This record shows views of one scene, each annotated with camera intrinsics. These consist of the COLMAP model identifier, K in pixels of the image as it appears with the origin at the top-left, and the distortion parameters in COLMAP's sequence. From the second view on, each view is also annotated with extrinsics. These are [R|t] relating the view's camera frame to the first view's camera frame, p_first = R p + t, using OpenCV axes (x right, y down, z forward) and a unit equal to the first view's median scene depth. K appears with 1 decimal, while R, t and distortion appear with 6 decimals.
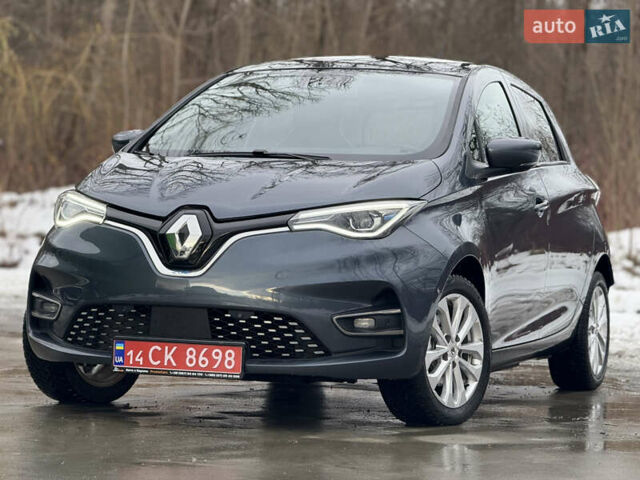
lens RADIAL K [[2252.0, 0, 320.0], [0, 2252.0, 240.0], [0, 0, 1]] dist [0.221090, -0.409739]
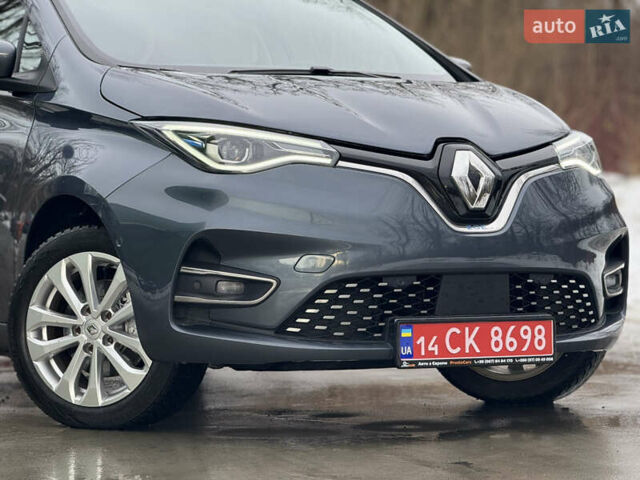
lens RADIAL K [[2252.0, 0, 320.0], [0, 2252.0, 240.0], [0, 0, 1]] dist [0.221090, -0.409739]
pose [[0.645740, -0.045100, 0.762224, -0.661649], [0.025674, 0.998972, 0.037358, -0.010776], [-0.763125, -0.004554, 0.646235, 0.550472]]
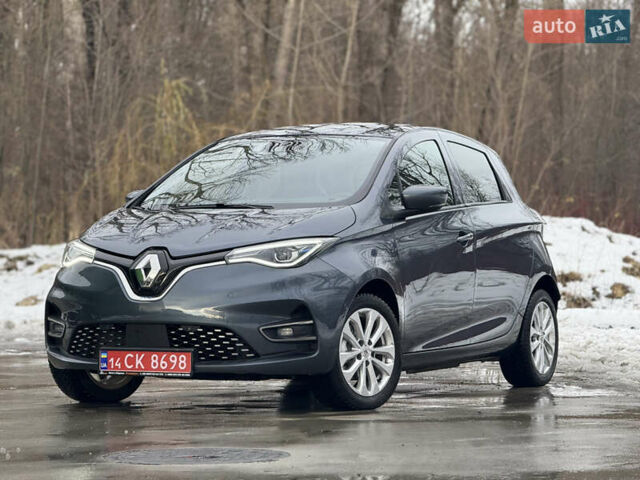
lens RADIAL K [[2252.0, 0, 320.0], [0, 2252.0, 240.0], [0, 0, 1]] dist [0.221090, -0.409739]
pose [[0.993935, -0.034238, -0.104506, 0.178249], [0.032398, 0.999290, -0.019258, 0.009134], [0.105091, 0.015755, 0.994338, -0.305939]]
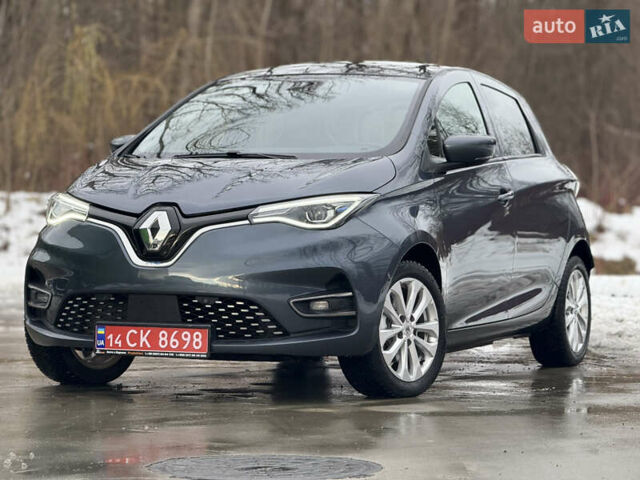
lens RADIAL K [[2252.0, 0, 320.0], [0, 2252.0, 240.0], [0, 0, 1]] dist [0.221090, -0.409739]
pose [[0.998380, -0.021414, -0.052722, 0.078588], [0.021502, 0.999768, 0.001104, 0.003434], [0.052686, -0.002236, 0.998609, -0.104518]]
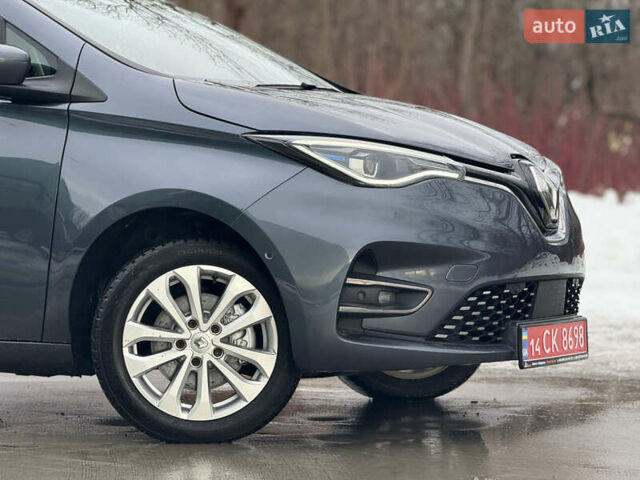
lens RADIAL K [[2252.0, 0, 320.0], [0, 2252.0, 240.0], [0, 0, 1]] dist [0.221090, -0.409739]
pose [[0.150417, -0.050105, 0.987352, -0.874433], [0.011978, 0.998734, 0.048857, -0.025358], [-0.988550, 0.004477, 0.150826, 0.952337]]
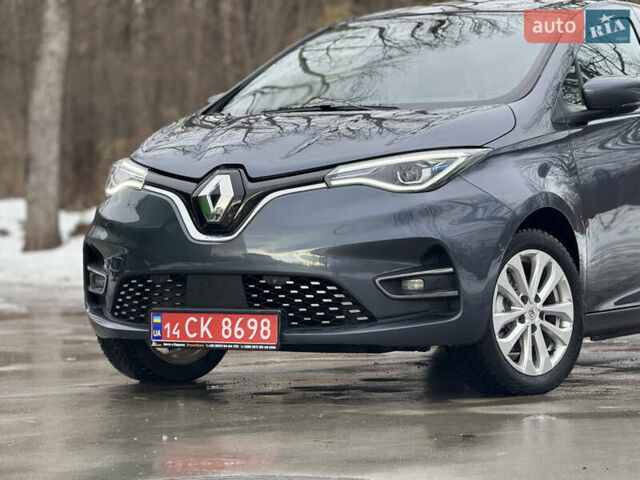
lens RADIAL K [[2252.0, 0, 320.0], [0, 2252.0, 240.0], [0, 0, 1]] dist [0.221090, -0.409739]
pose [[0.981753, -0.040309, -0.185839, 0.151964], [0.041214, 0.999150, 0.001003, 0.016271], [0.185641, -0.008644, 0.982580, 0.097138]]
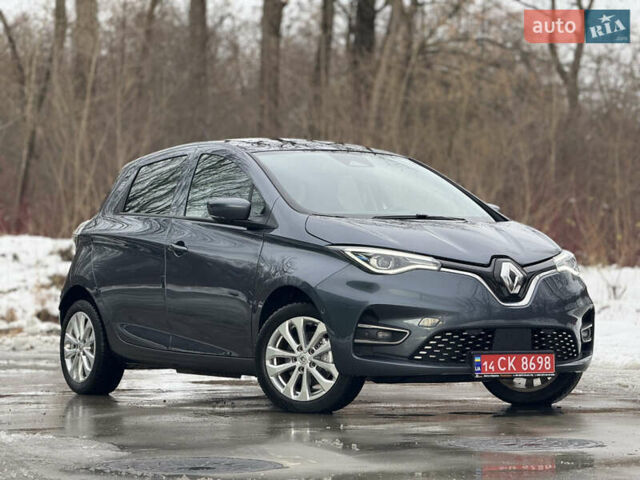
lens RADIAL K [[2252.0, 0, 320.0], [0, 2252.0, 240.0], [0, 0, 1]] dist [0.221090, -0.409739]
pose [[0.631227, -0.015156, 0.775450, -1.215460], [0.024356, 0.999703, -0.000288, -0.027449], [-0.775216, 0.019069, 0.631409, 0.204829]]
